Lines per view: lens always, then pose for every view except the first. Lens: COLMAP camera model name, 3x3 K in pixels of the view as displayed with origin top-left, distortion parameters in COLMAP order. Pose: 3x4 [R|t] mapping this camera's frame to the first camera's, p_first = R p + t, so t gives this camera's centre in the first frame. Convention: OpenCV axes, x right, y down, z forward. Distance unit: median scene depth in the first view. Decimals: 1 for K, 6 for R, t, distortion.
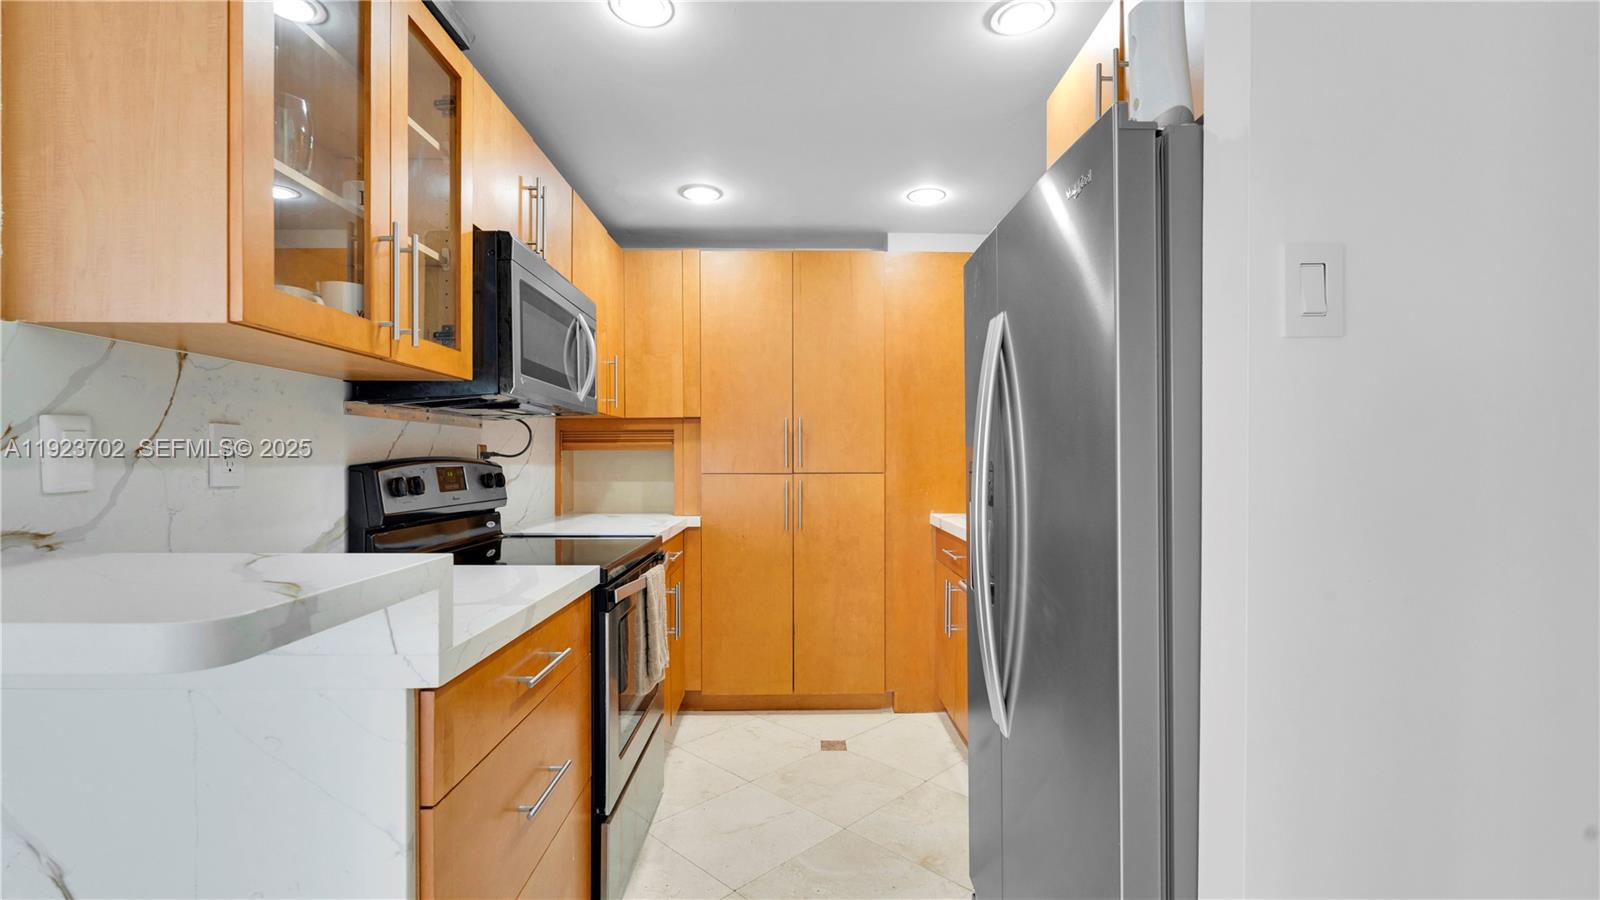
lens RADIAL K [[701.8, 0, 816.6], [0, 701.8, 465.5], [0, 0, 1]] dist [-0.007417, 0.000910]
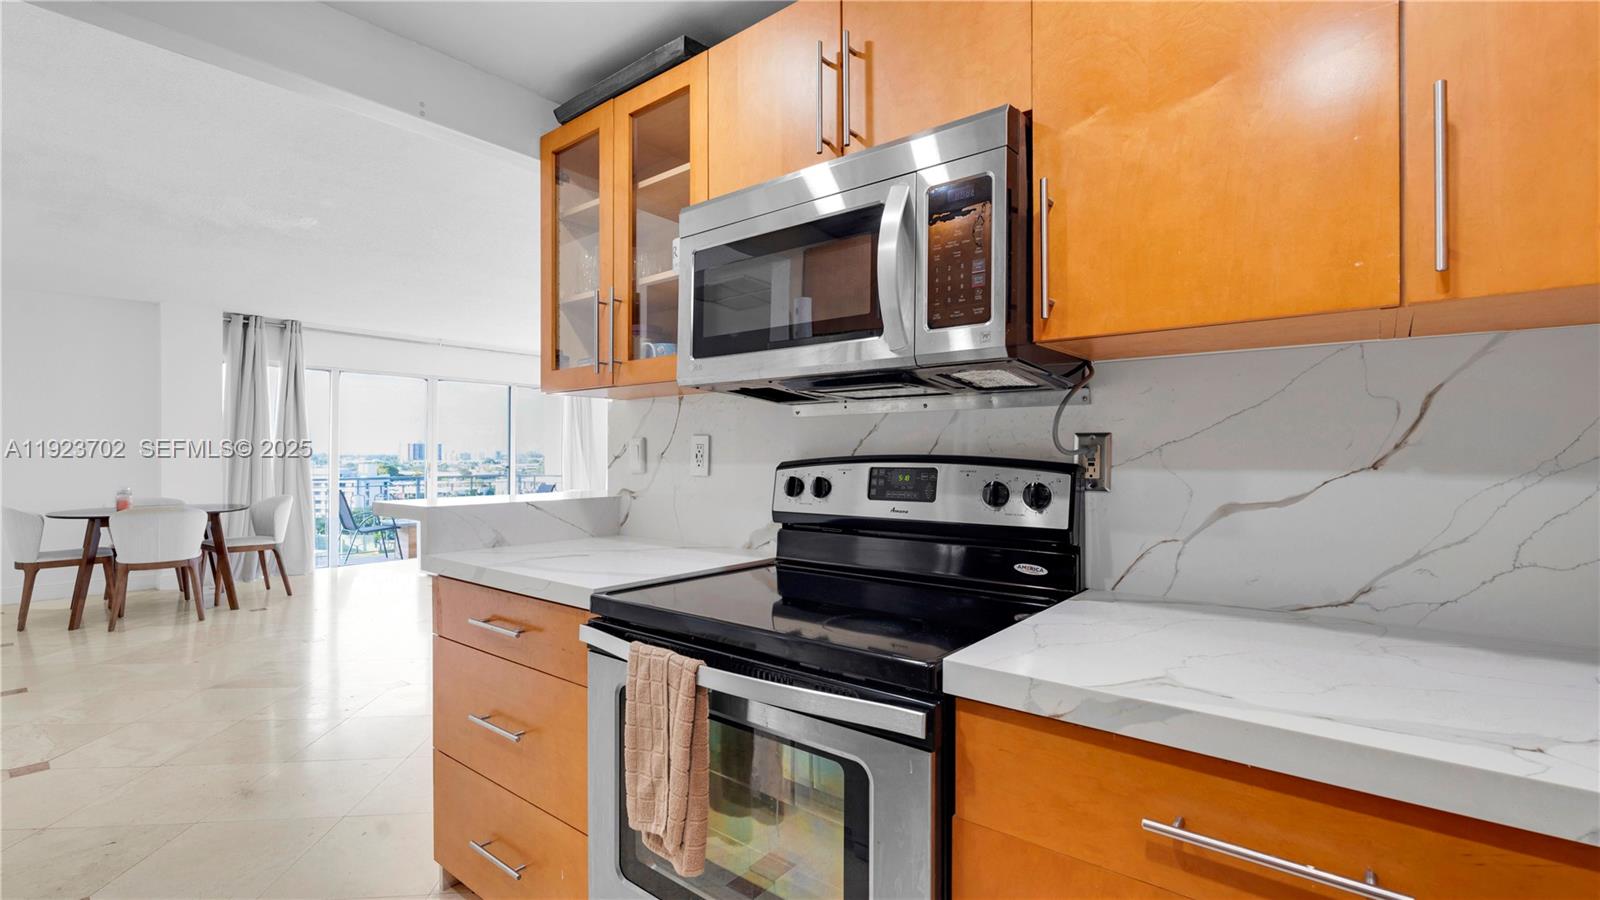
lens RADIAL K [[701.8, 0, 804.9], [0, 701.8, 456.5], [0, 0, 1]] dist [-0.007417, 0.000910]
pose [[-0.652160, -0.001251, -0.758080, 0.087537], [-0.007137, 0.999964, 0.004490, -0.009933], [0.758047, 0.008338, -0.652146, 1.026838]]
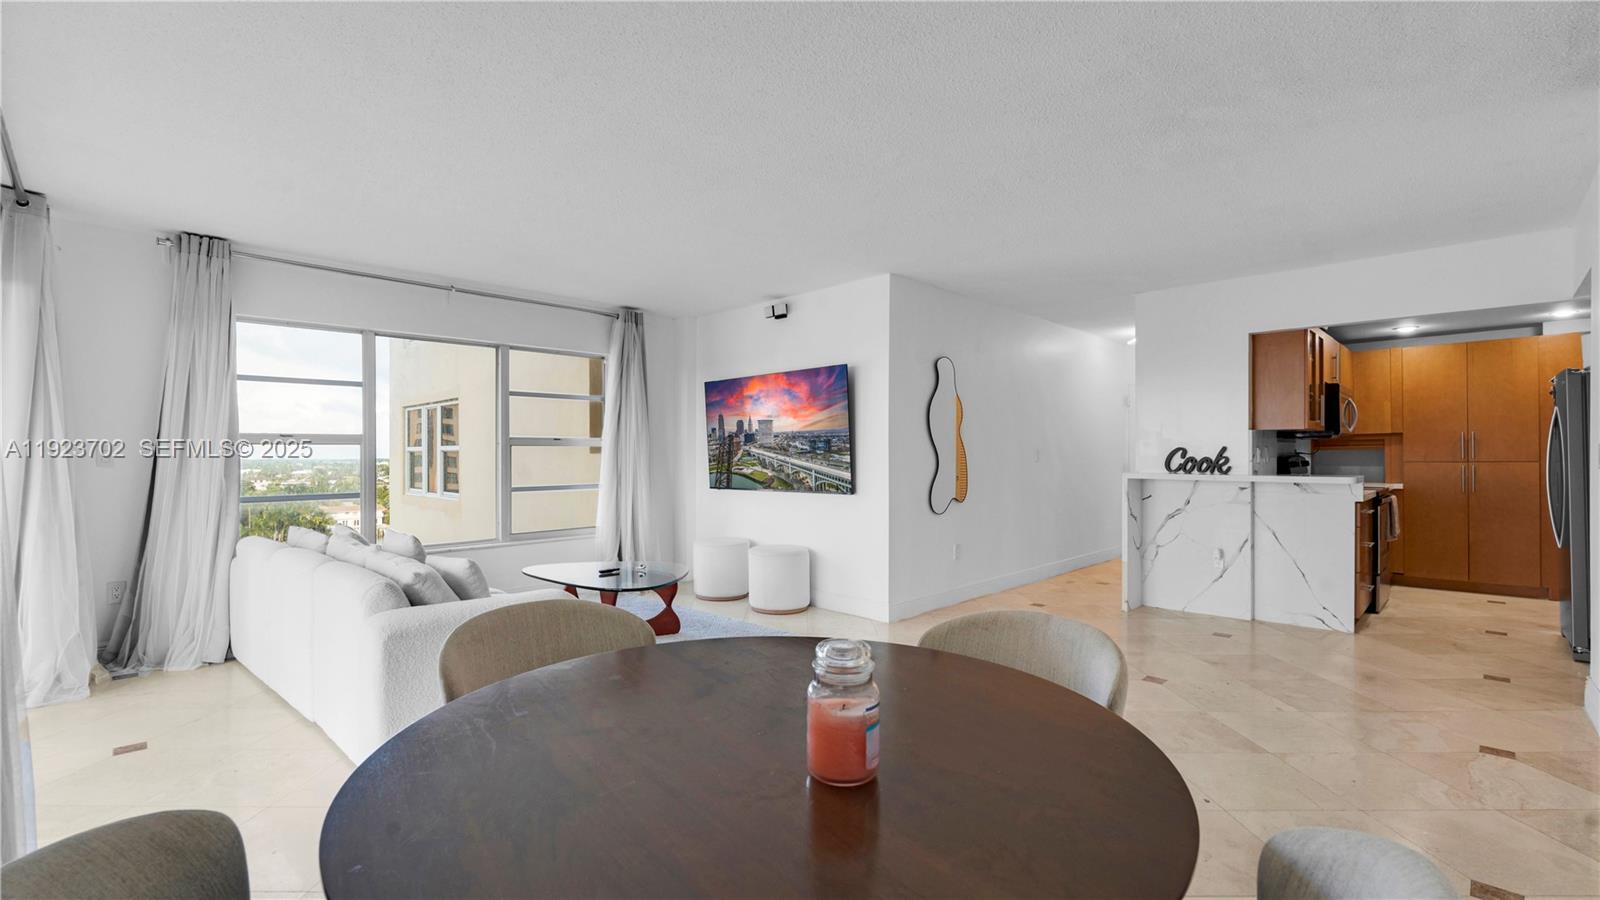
lens RADIAL K [[701.8, 0, 800.5], [0, 701.8, 454.3], [0, 0, 1]] dist [-0.007417, 0.000910]
pose [[0.690977, -0.004316, -0.722863, 0.090578], [-0.002259, 0.999964, -0.008129, 0.011676], [0.722873, 0.007250, 0.690943, -1.747143]]
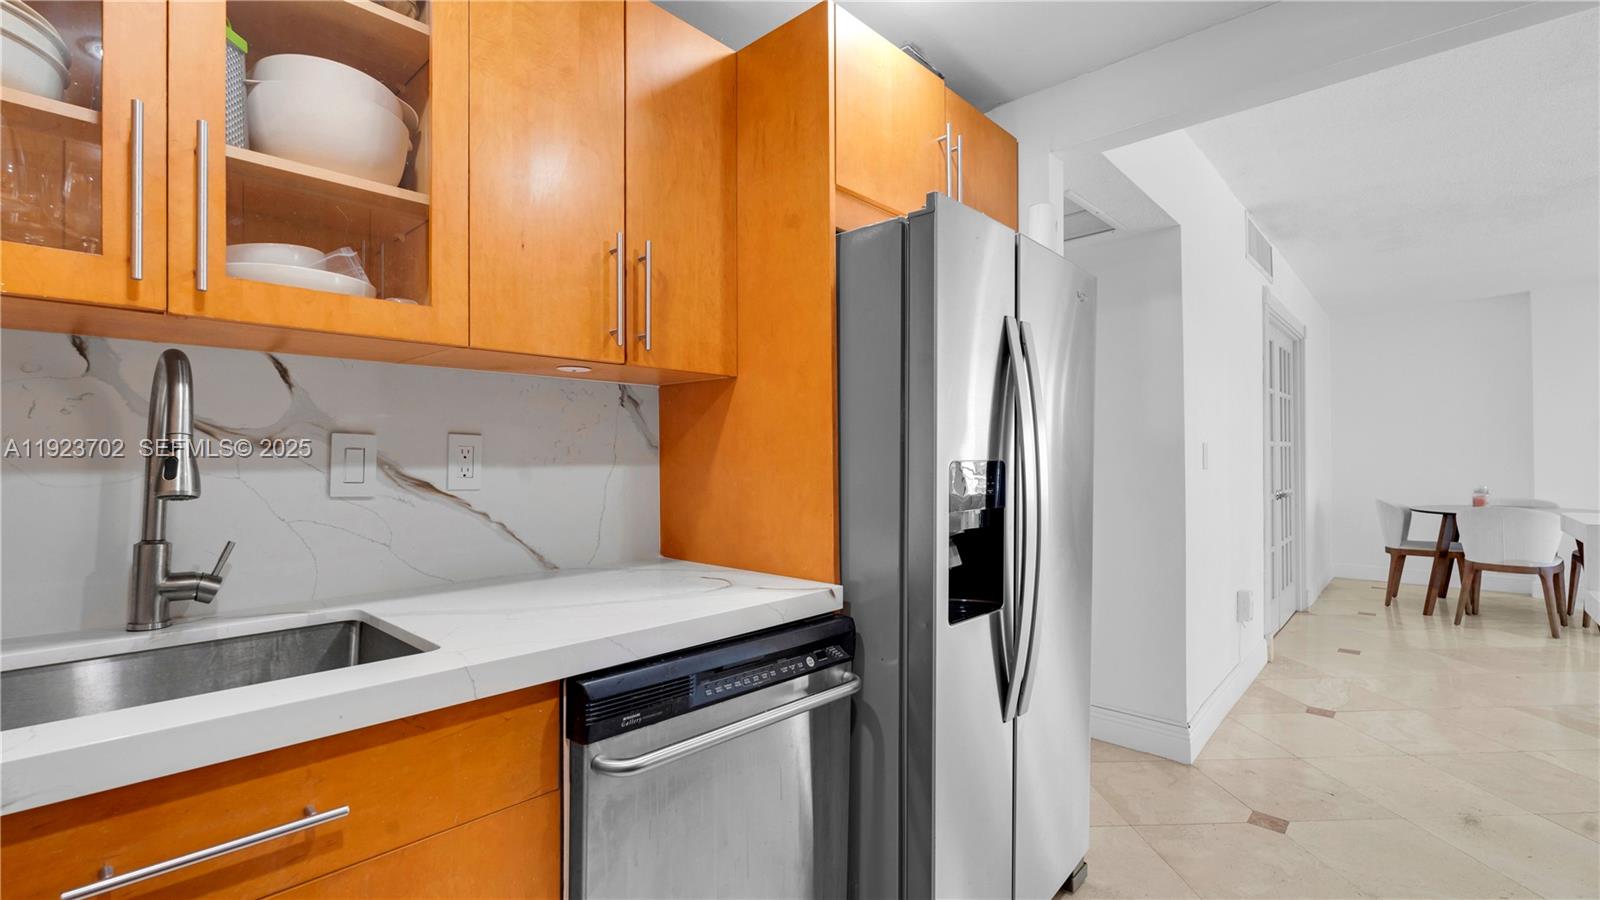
lens RADIAL K [[701.8, 0, 803.2], [0, 701.8, 459.5], [0, 0, 1]] dist [-0.007417, 0.000910]
pose [[-0.719606, 0.002032, 0.694380, -0.126202], [0.009427, 0.999932, 0.006843, -0.006613], [-0.694319, 0.011470, -0.719576, 1.034637]]
